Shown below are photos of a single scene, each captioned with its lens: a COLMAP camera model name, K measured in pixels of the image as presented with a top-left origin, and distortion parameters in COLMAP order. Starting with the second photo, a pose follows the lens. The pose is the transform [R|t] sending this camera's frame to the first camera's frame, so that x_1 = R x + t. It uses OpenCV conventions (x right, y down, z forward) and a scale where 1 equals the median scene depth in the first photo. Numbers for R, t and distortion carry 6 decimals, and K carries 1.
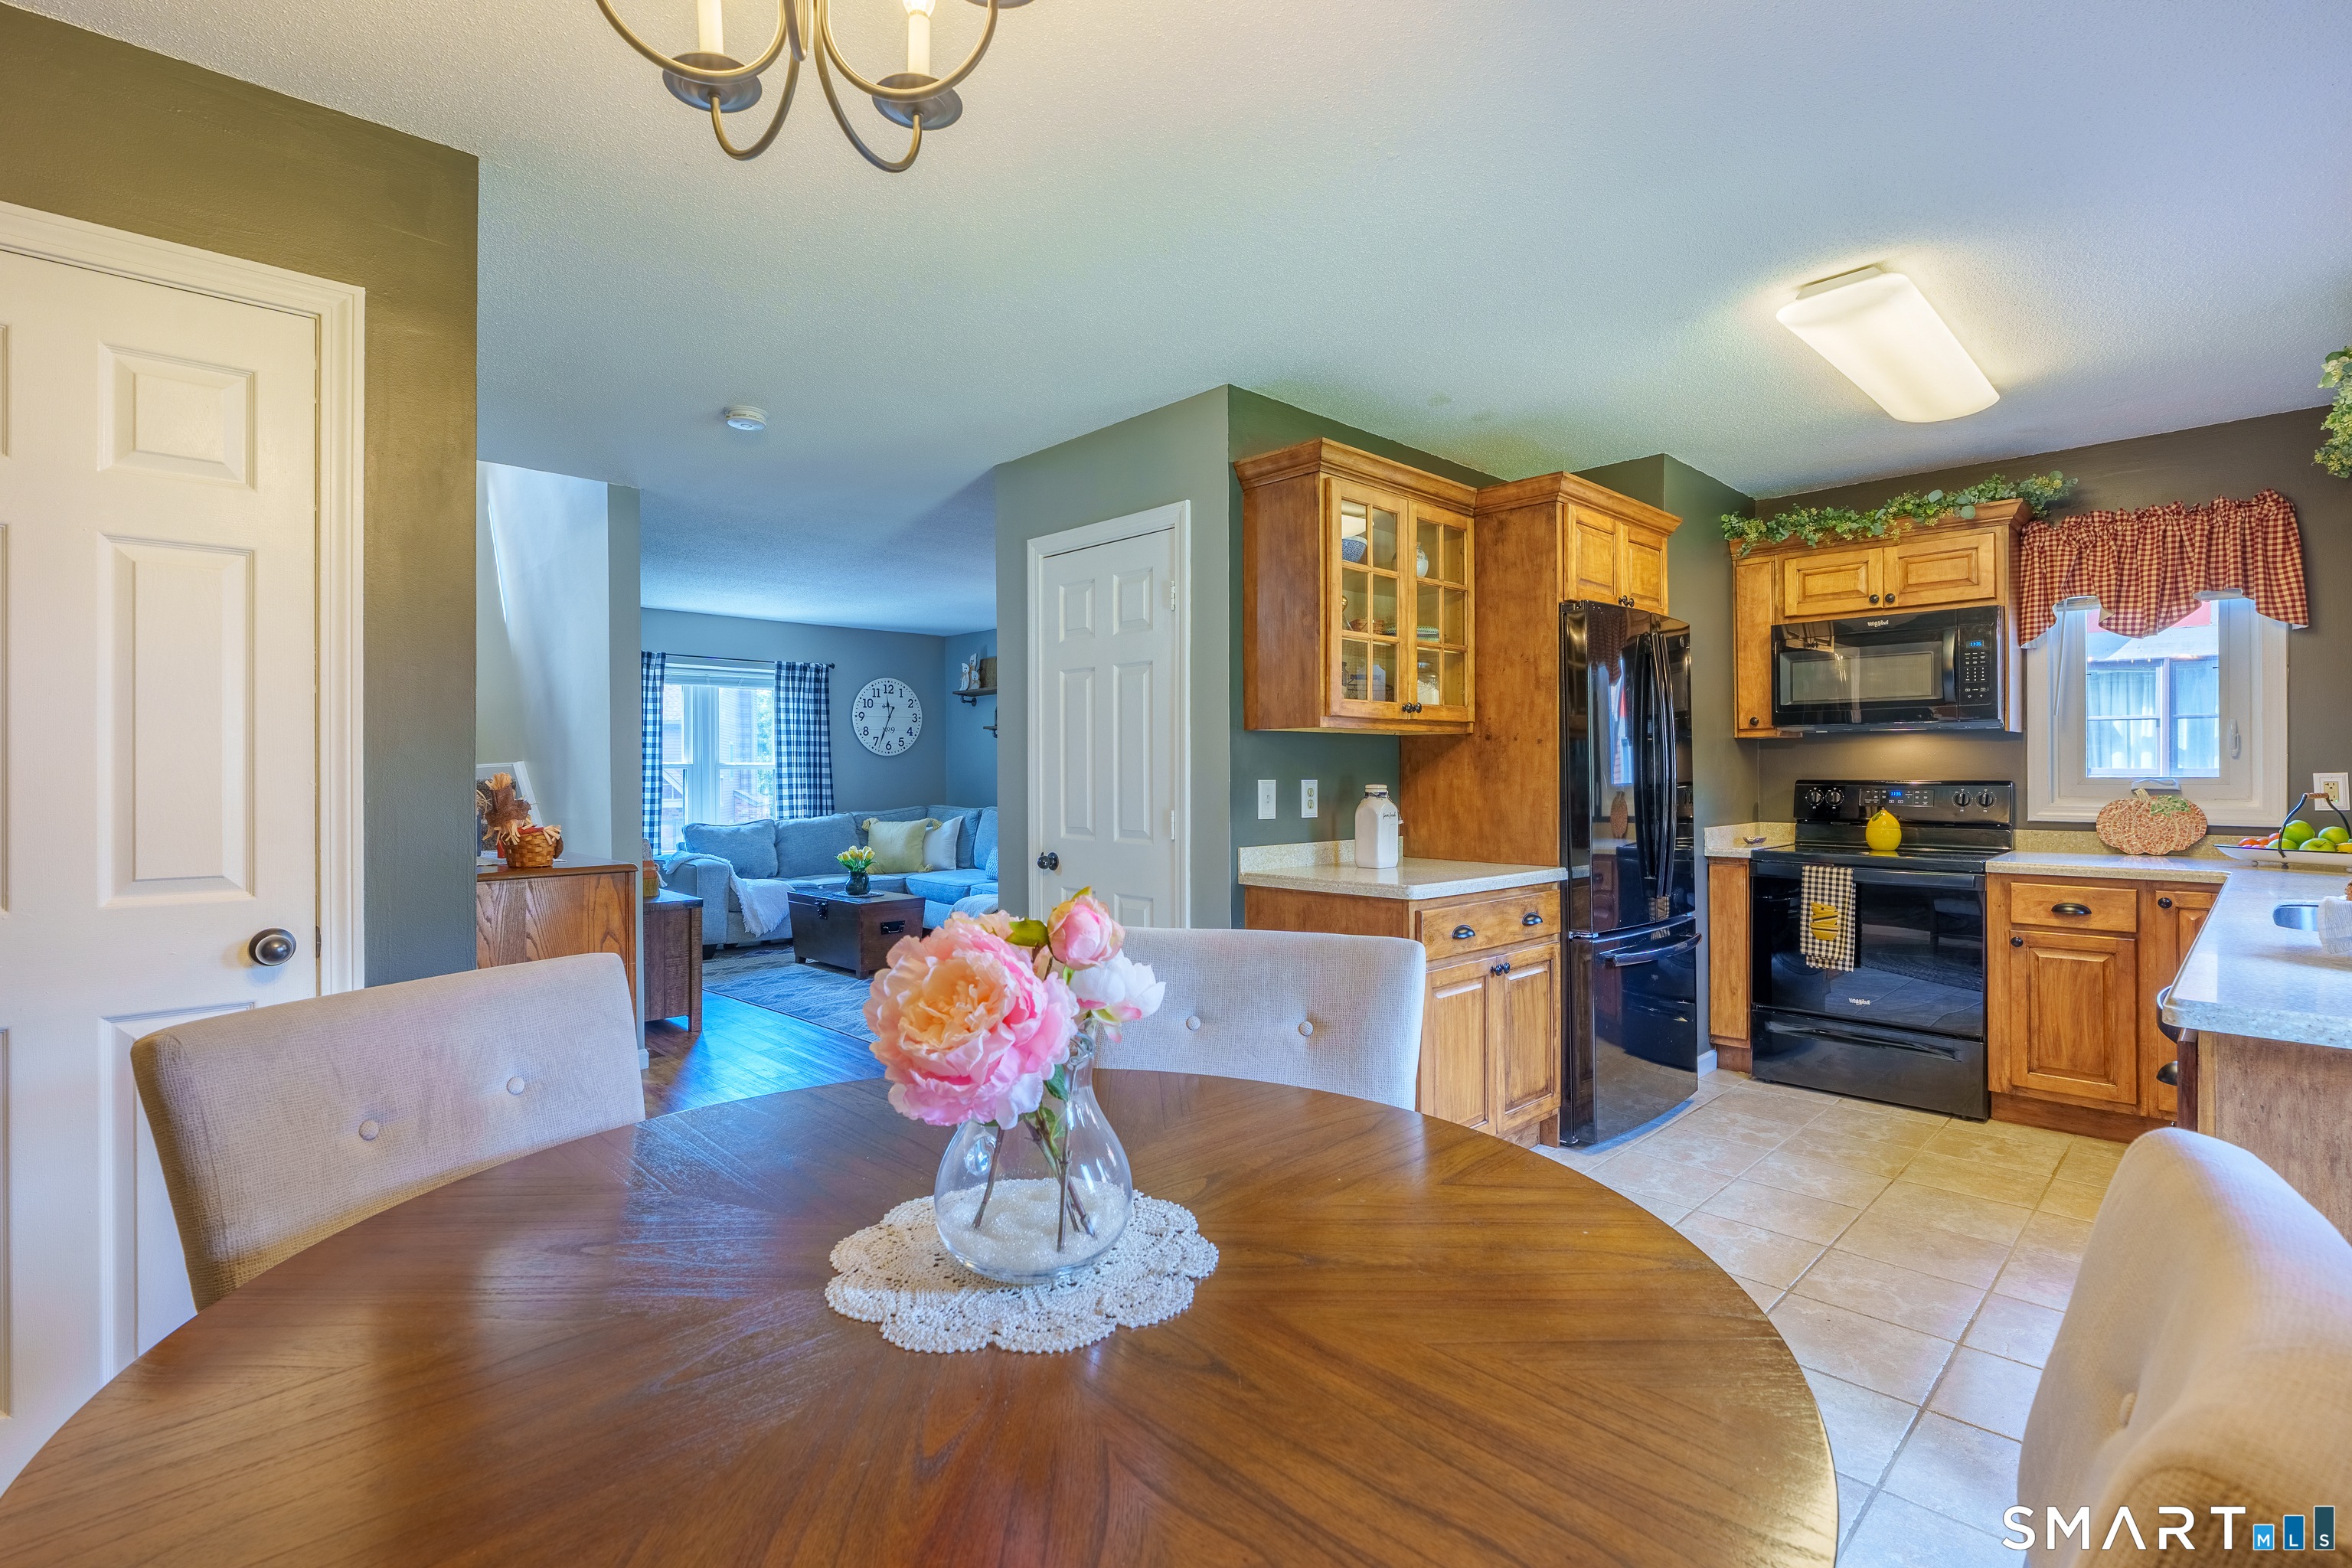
lens RADIAL K [[1074.1, 0, 1181.9], [0, 1074.1, 777.4], [0, 0, 1]] dist [-0.009909, 0.000487]
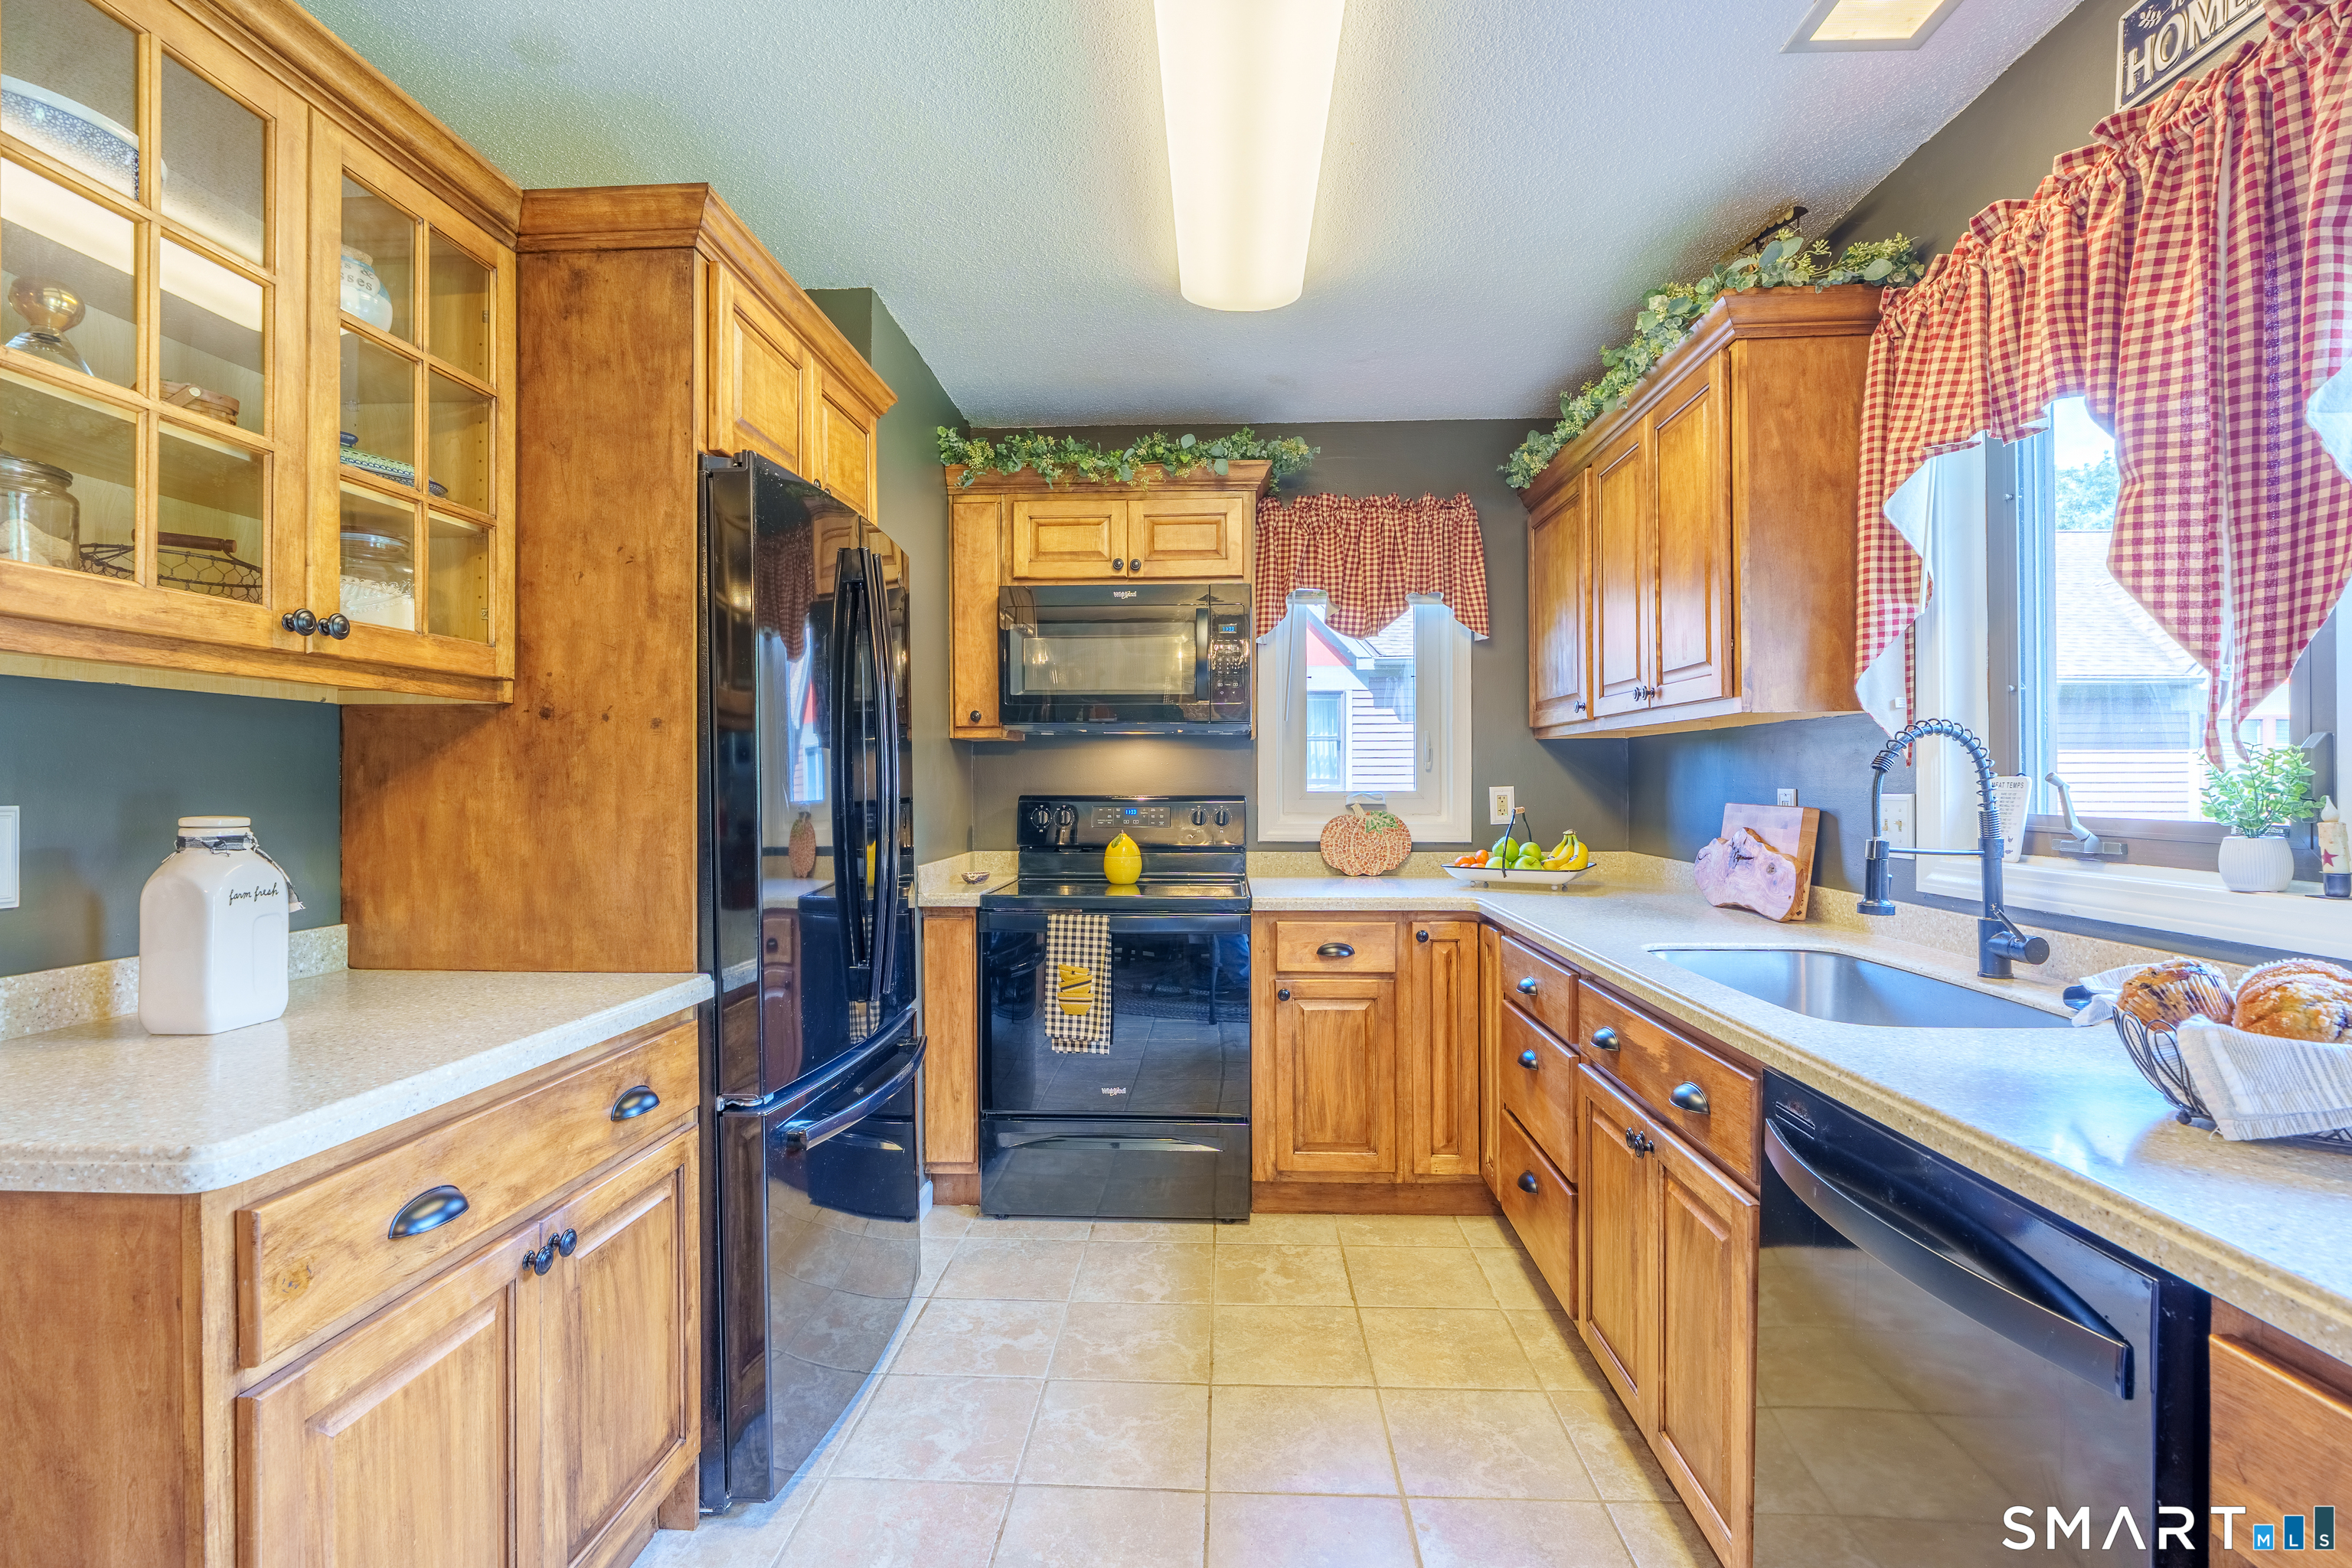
lens RADIAL K [[1074.1, 0, 1181.9], [0, 1074.1, 777.4], [0, 0, 1]] dist [-0.009909, 0.000487]
pose [[0.728181, 0.005897, 0.685360, 0.162862], [0.002537, 0.999933, -0.011299, -0.002114], [-0.685380, 0.009967, 0.728117, 0.450635]]
